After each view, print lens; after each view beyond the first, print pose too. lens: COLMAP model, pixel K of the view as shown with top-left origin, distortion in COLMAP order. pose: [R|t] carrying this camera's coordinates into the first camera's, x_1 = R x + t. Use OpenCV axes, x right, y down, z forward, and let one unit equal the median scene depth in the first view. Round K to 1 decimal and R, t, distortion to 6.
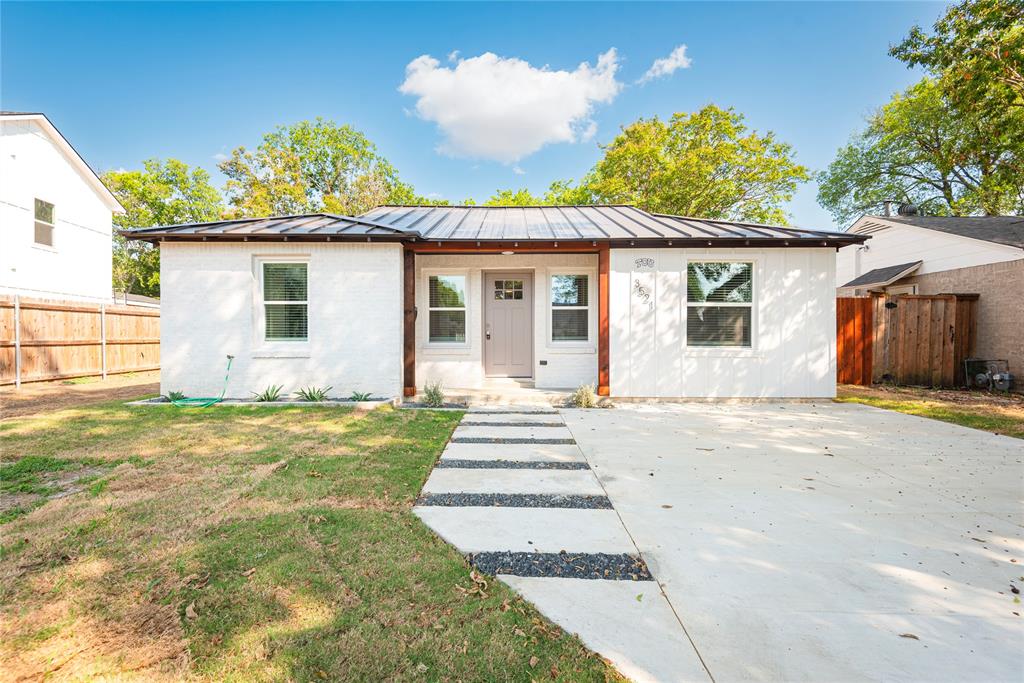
lens RADIAL K [[459.0, 0, 510.0], [0, 459.0, 343.9], [0, 0, 1]] dist [0.023636, -0.014984]
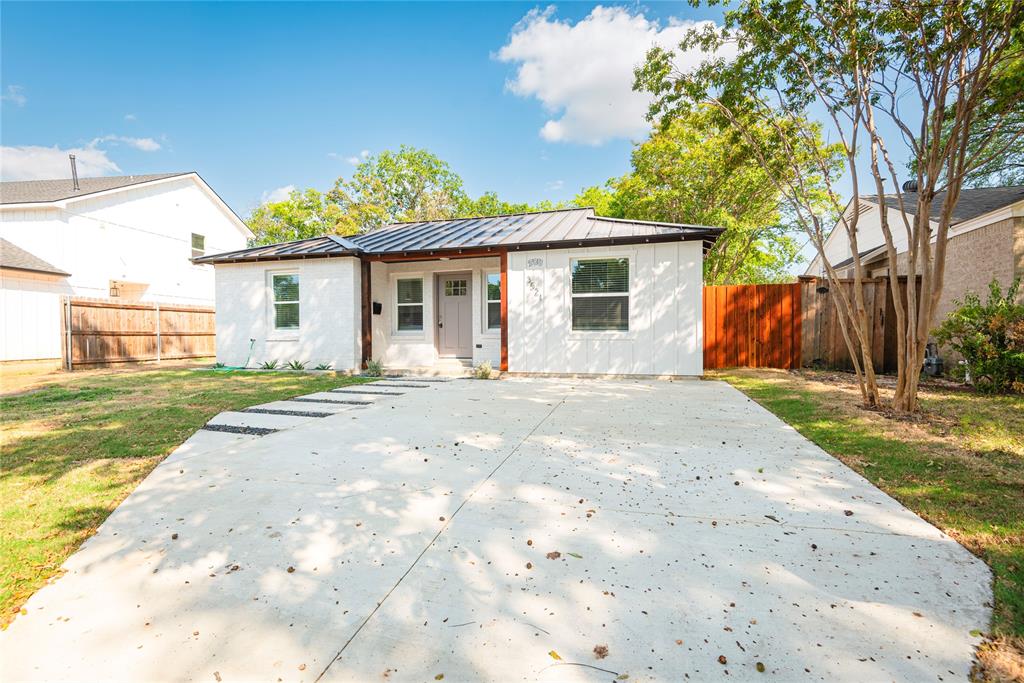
lens RADIAL K [[459.0, 0, 513.0], [0, 459.0, 344.3], [0, 0, 1]] dist [0.023636, -0.014984]
pose [[0.963416, -0.000673, -0.268011, 0.500823], [0.002744, 0.999969, 0.007354, 0.028933], [0.267998, -0.007820, 0.963388, -0.171231]]
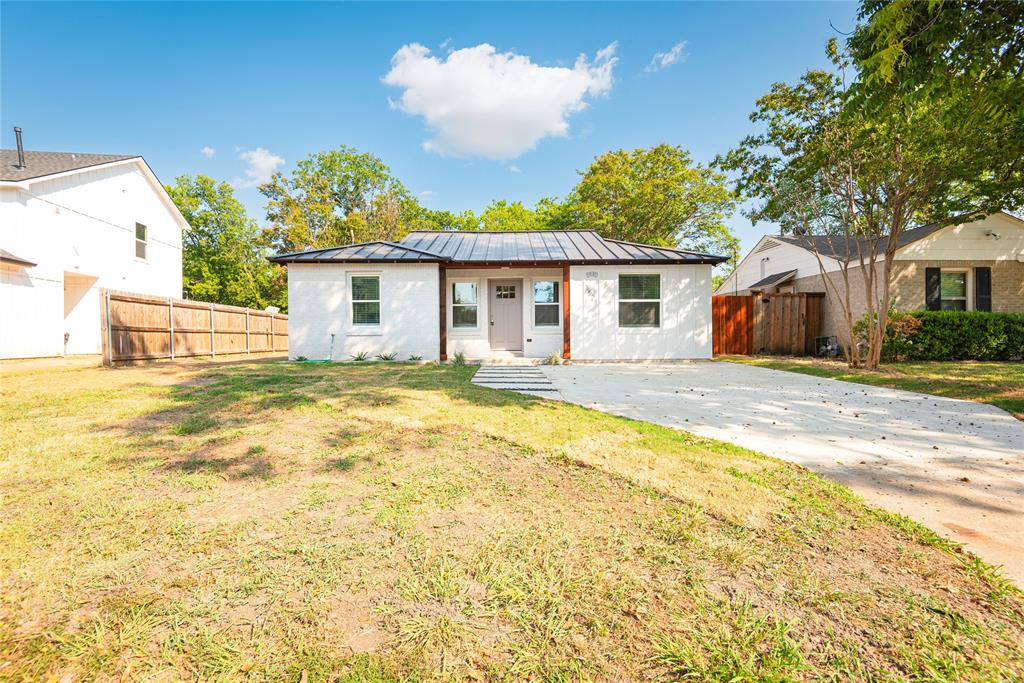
lens RADIAL K [[459.0, 0, 511.3], [0, 459.0, 344.7], [0, 0, 1]] dist [0.023636, -0.014984]
pose [[0.999866, -0.007757, 0.014386, -0.008165], [0.007738, 0.999969, 0.001349, 0.054397], [-0.014396, -0.001238, 0.999896, -0.513787]]
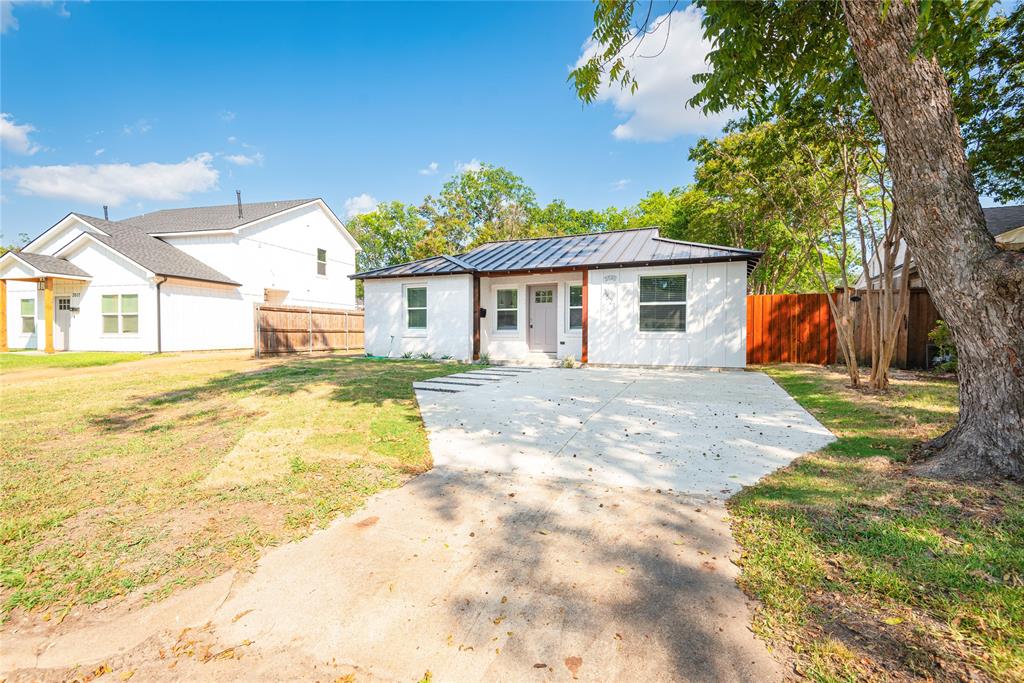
lens RADIAL K [[459.0, 0, 514.2], [0, 459.0, 345.4], [0, 0, 1]] dist [0.023636, -0.014984]
pose [[0.921992, 0.011581, -0.387035, 0.533109], [-0.007121, 0.999891, 0.012956, 0.031988], [0.387143, -0.009190, 0.921974, -0.509683]]
